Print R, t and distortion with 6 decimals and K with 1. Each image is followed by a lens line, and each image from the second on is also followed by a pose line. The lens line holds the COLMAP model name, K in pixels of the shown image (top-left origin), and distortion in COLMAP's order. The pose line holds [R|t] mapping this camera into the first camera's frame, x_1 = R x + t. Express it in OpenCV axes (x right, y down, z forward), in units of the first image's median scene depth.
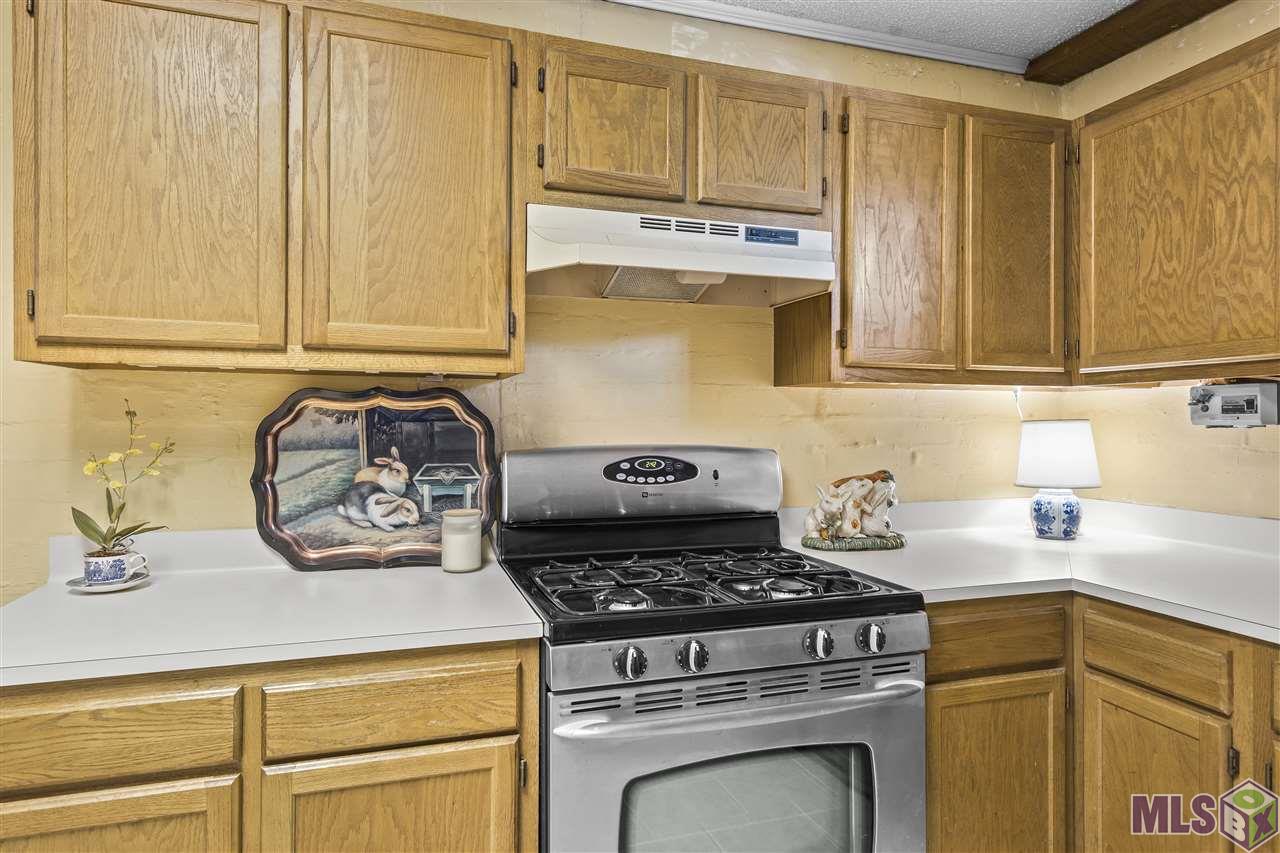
lens RADIAL K [[750.6, 0, 632.2], [0, 750.6, 422.4], [0, 0, 1]] dist [0.006397, 0.005060]
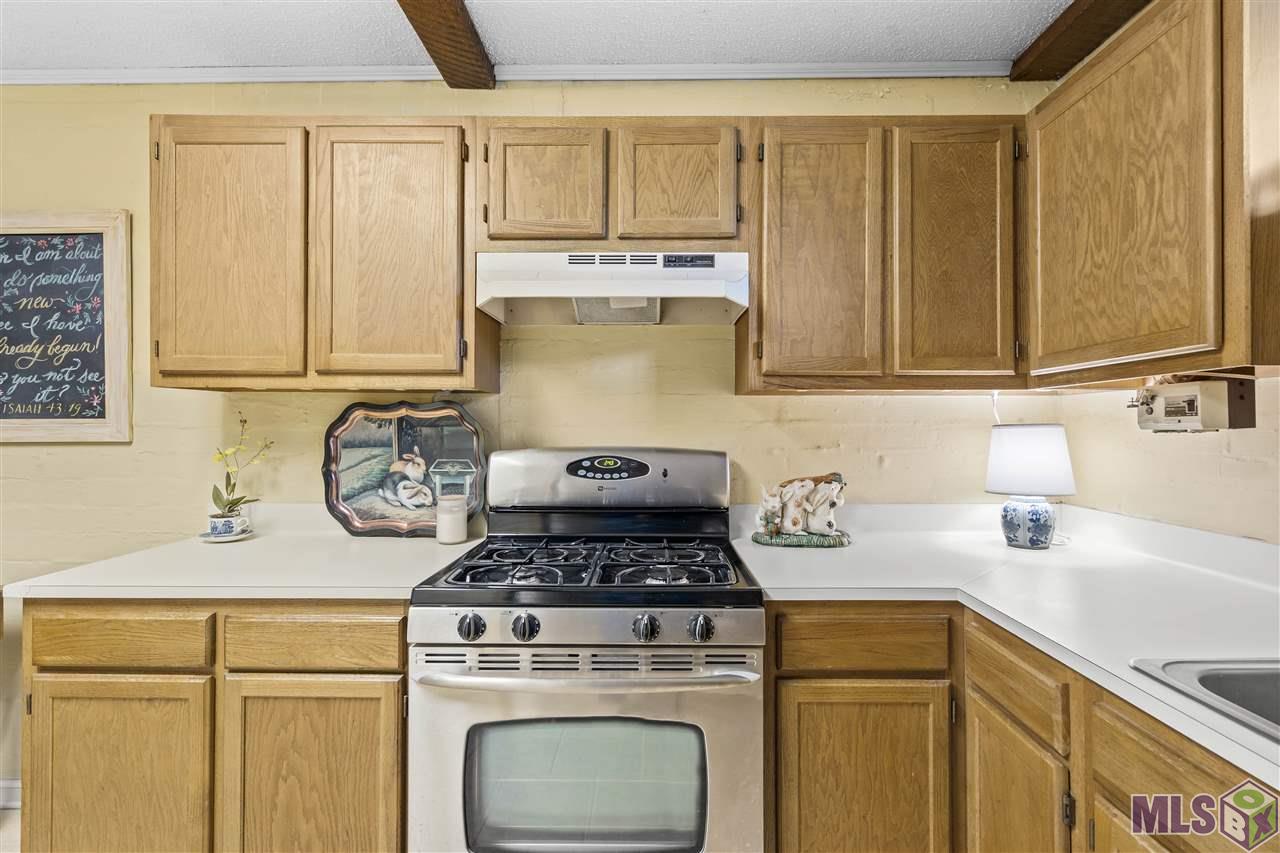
lens RADIAL K [[600.9, 0, 651.5], [0, 600.9, 425.4], [0, 0, 1]] dist [0.002190, 0.000331]
pose [[0.947097, -0.001936, -0.320940, 0.451147], [0.000047, 0.999983, -0.005896, 0.002966], [0.320946, 0.005569, 0.947081, 0.141334]]
